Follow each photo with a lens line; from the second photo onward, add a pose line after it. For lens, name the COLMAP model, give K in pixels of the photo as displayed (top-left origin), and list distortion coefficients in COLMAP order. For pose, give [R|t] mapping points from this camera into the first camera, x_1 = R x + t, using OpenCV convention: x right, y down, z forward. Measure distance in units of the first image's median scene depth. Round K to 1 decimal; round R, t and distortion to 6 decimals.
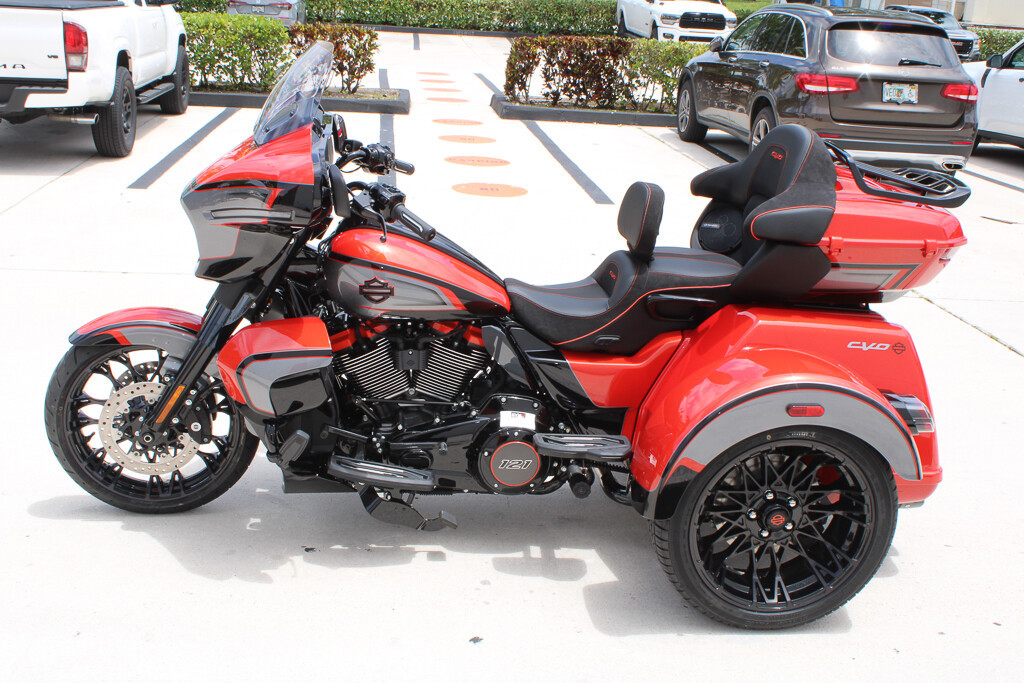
lens RADIAL K [[1107.9, 0, 510.6], [0, 1107.9, 346.8], [0, 0, 1]] dist [-0.072664, 0.000000]
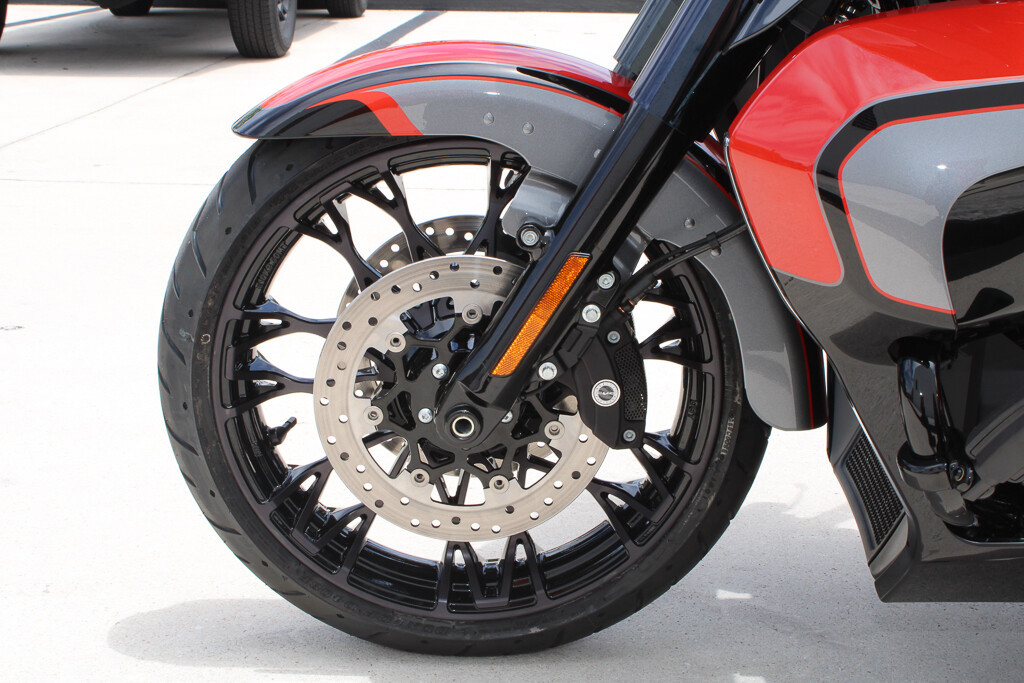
lens RADIAL K [[1564.0, 0, 520.2], [0, 1564.0, 336.5], [0, 0, 1]] dist [-0.018281, 0.000000]
pose [[0.985633, -0.003562, -0.168861, -0.229854], [-0.004044, 0.998993, -0.044678, 0.075926], [0.168850, 0.044719, 0.984627, 0.531307]]
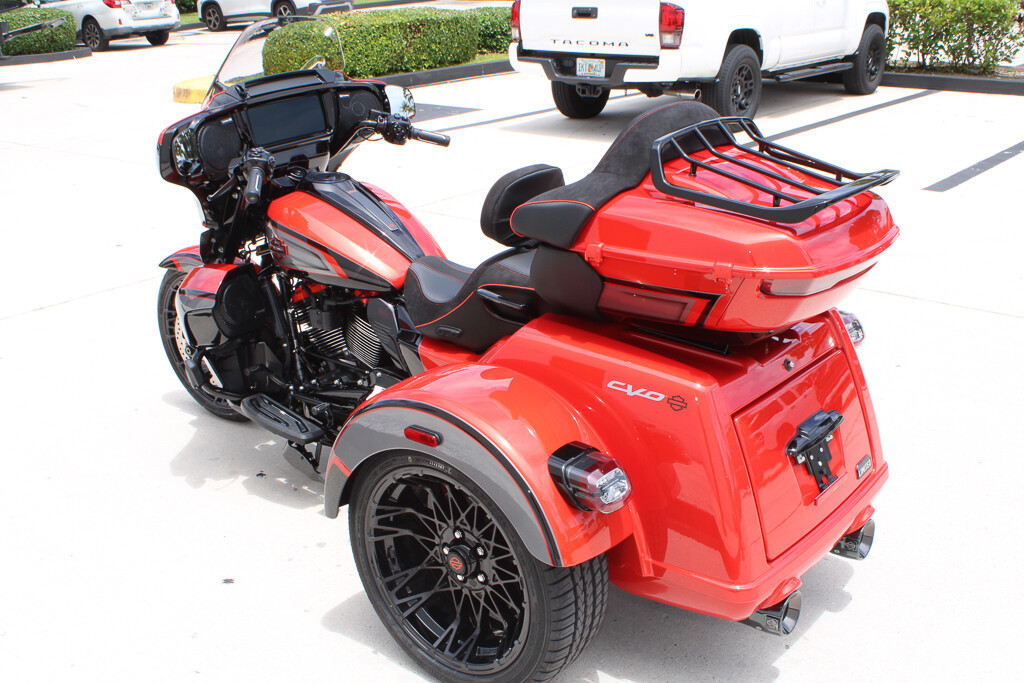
lens RADIAL K [[1107.9, 0, 512.0], [0, 1107.9, 340.2], [0, 0, 1]] dist [-0.072664, 0.000000]
pose [[0.703422, 0.166806, -0.690922, 0.745897], [-0.160135, 0.984272, 0.074596, -0.074513], [0.692498, 0.058168, 0.719071, 0.361926]]
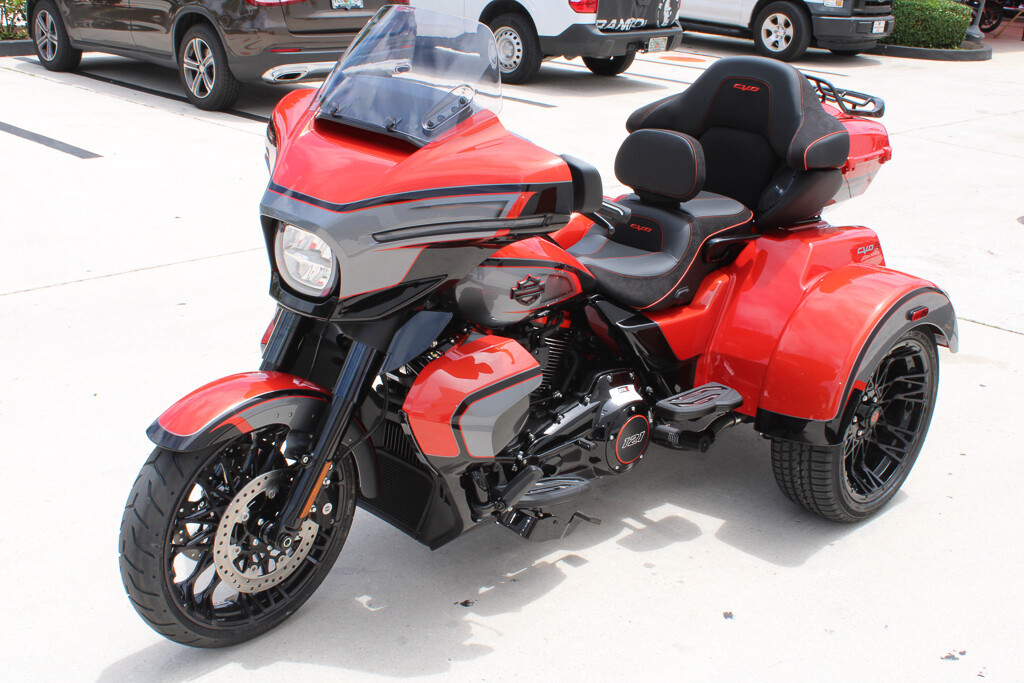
lens RADIAL K [[1198.8, 0, 513.1], [0, 1198.8, 344.4], [0, 0, 1]] dist [-0.077270, 0.000000]
pose [[0.764658, -0.231236, 0.601522, -0.664264], [0.190450, 0.972801, 0.131862, -0.127546], [-0.615652, 0.013730, 0.787899, 0.240596]]
